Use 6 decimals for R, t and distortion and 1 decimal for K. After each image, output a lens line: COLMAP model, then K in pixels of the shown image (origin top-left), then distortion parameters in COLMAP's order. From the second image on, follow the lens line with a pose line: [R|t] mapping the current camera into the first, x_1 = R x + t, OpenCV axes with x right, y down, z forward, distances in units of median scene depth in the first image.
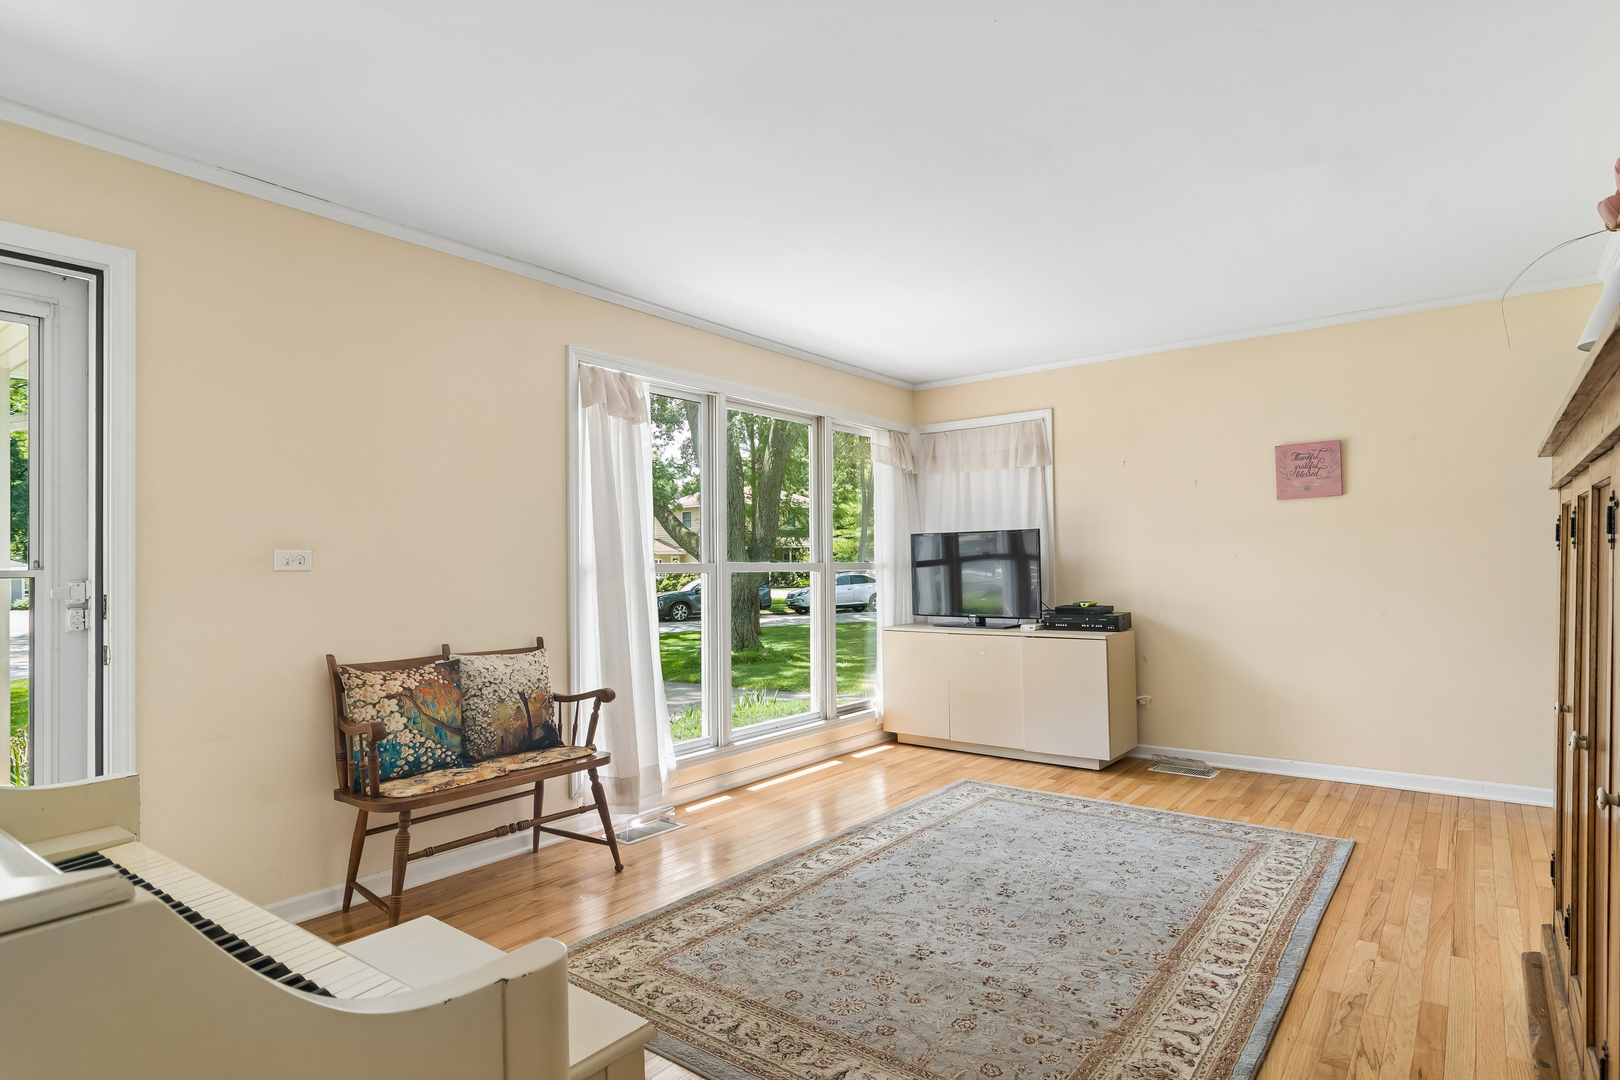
lens RADIAL K [[882.0, 0, 810.1], [0, 882.0, 551.6], [0, 0, 1]] dist [-0.003233, 0.004168]
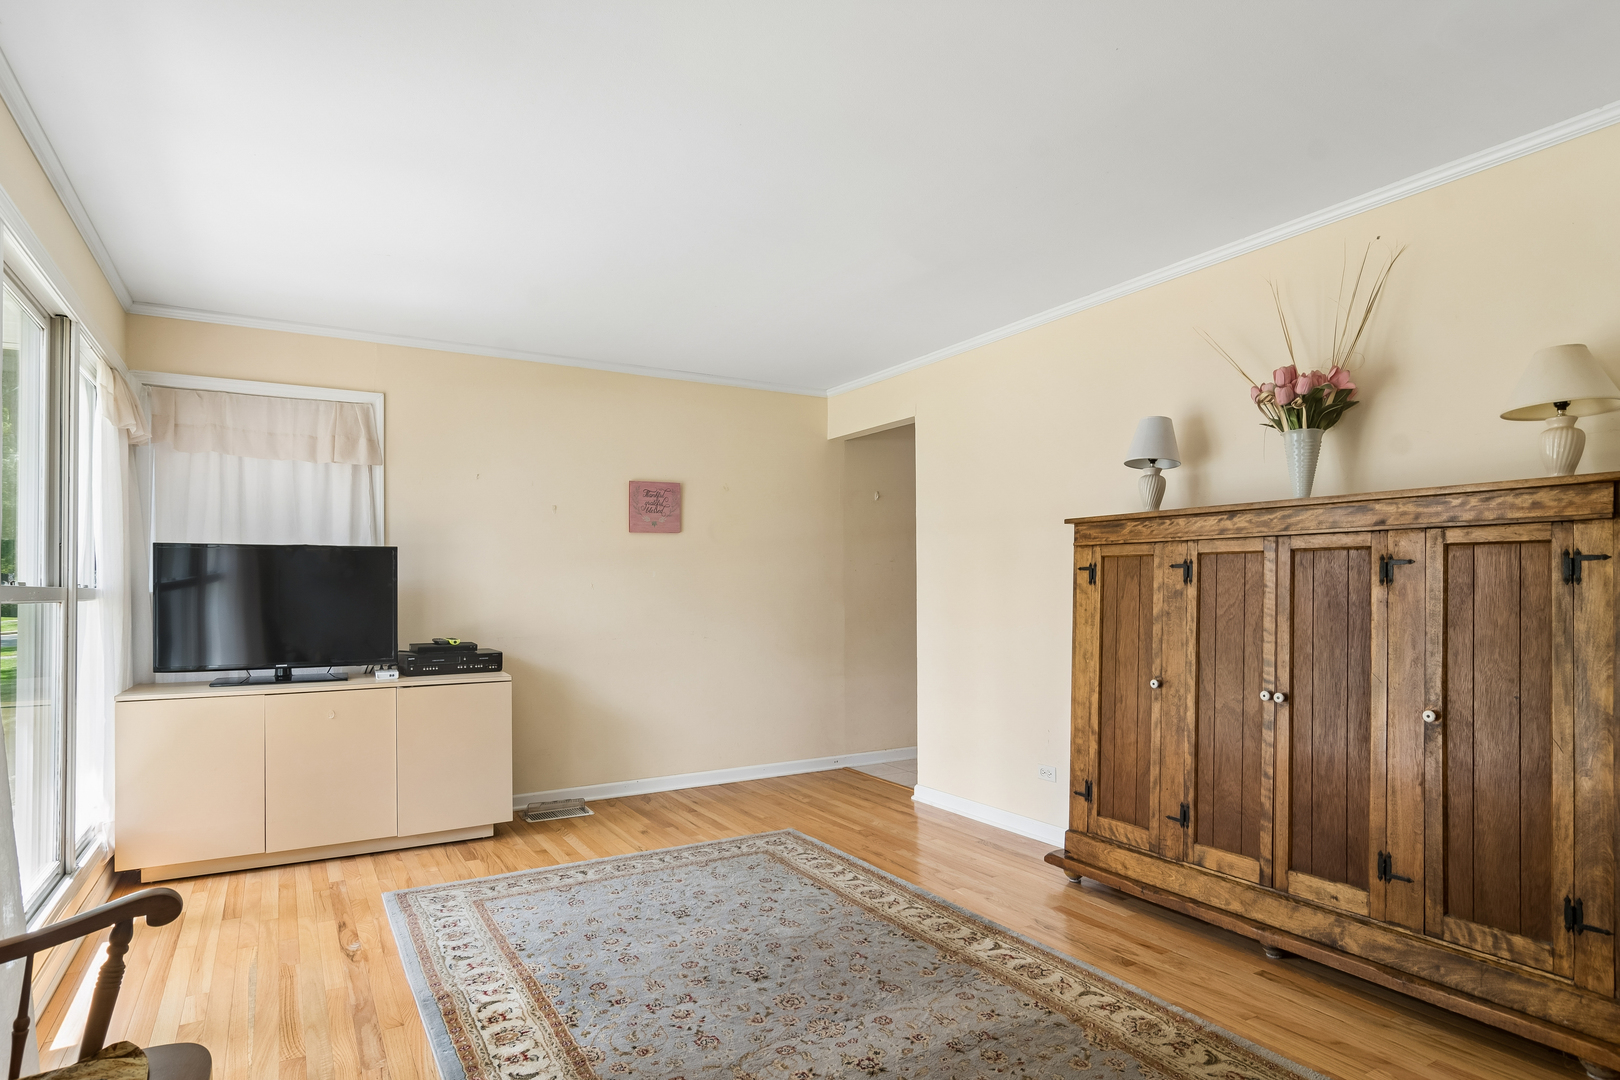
lens RADIAL K [[882.0, 0, 823.7], [0, 882.0, 579.3], [0, 0, 1]] dist [-0.003233, 0.004168]
pose [[0.359808, 0.021051, 0.932789, -0.444653], [-0.016344, 0.999734, -0.016257, 0.012523], [-0.932883, -0.009395, 0.360056, 0.504934]]
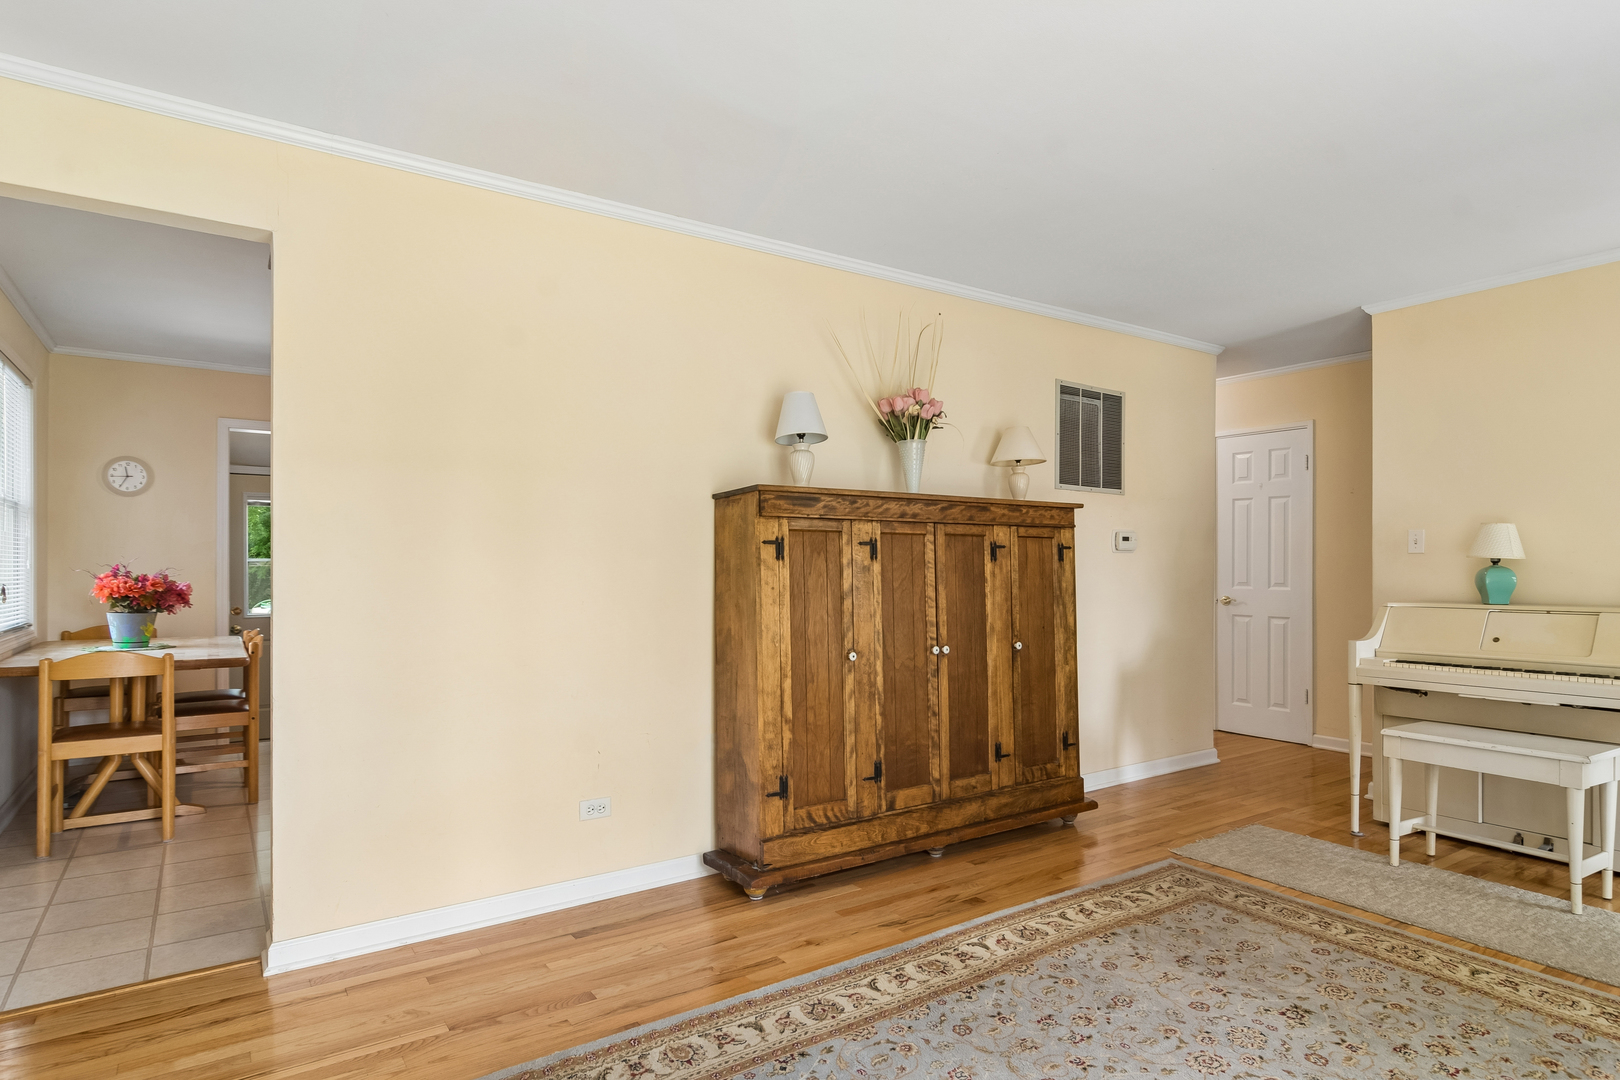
lens RADIAL K [[882.0, 0, 812.6], [0, 882.0, 566.8], [0, 0, 1]] dist [-0.003233, 0.004168]
pose [[-0.947542, 0.012939, 0.319369, 0.198284], [0.008935, 0.999862, -0.014002, 0.016506], [-0.319506, -0.010414, -0.947527, 1.332542]]
